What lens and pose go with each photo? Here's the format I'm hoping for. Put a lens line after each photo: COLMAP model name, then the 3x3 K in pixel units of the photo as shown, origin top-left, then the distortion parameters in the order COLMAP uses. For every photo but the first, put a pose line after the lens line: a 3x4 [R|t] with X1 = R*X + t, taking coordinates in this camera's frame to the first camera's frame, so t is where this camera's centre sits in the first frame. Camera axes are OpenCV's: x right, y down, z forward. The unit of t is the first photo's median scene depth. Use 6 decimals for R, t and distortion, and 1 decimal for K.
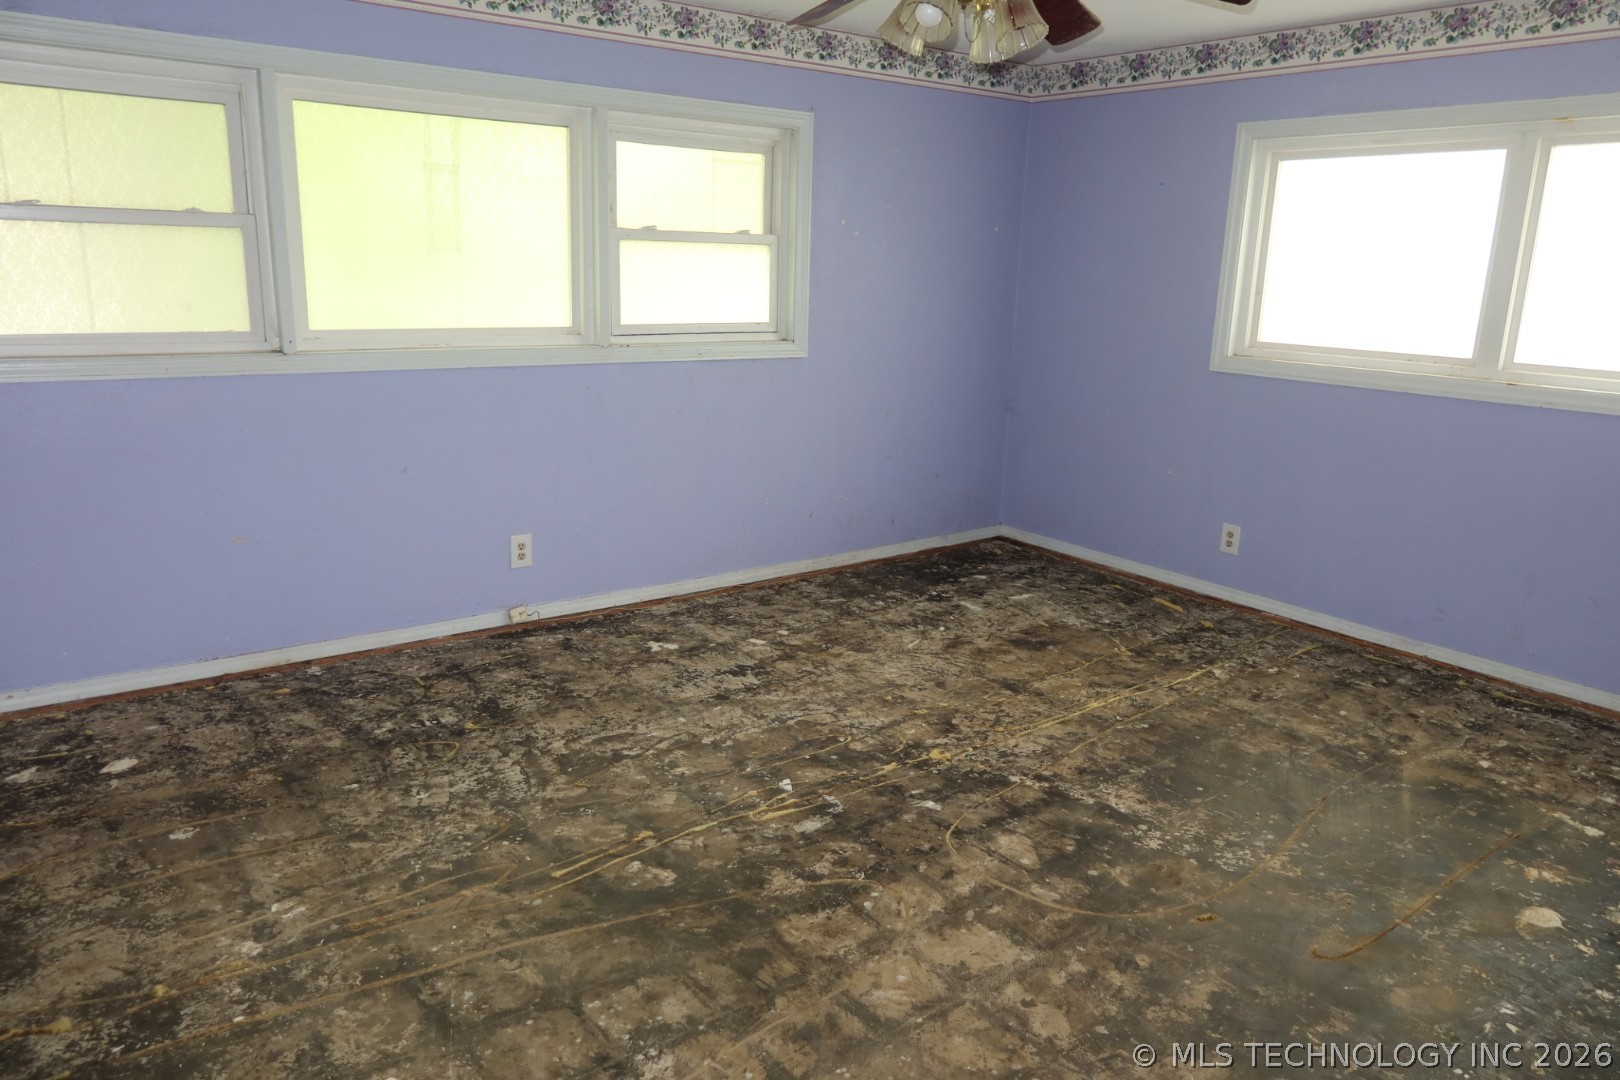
lens RADIAL K [[1139.8, 0, 810.0], [0, 1139.8, 540.0], [0, 0, 1]] dist [-0.010864, -0.000732]
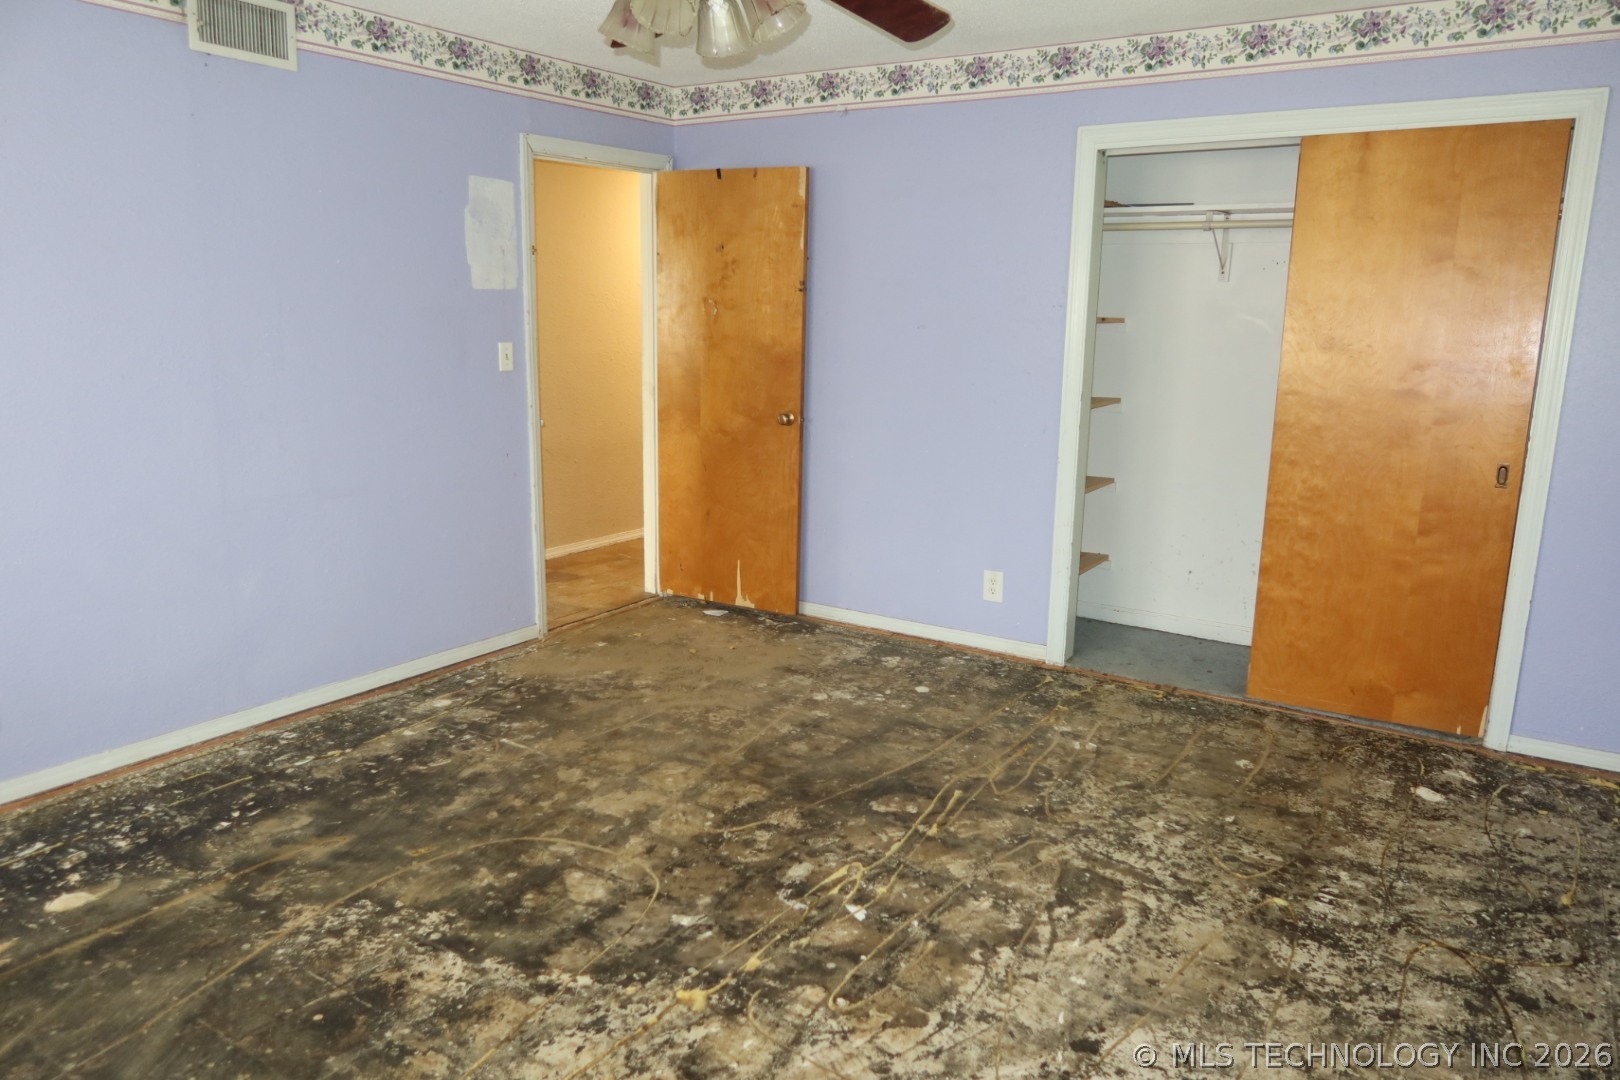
lens RADIAL K [[1139.8, 0, 810.0], [0, 1139.8, 540.0], [0, 0, 1]] dist [-0.010864, -0.000732]
pose [[-0.941466, 0.024713, -0.336202, 0.302081], [-0.121989, 0.904745, 0.408111, -0.392302], [0.314263, 0.425235, -0.848772, 1.657547]]
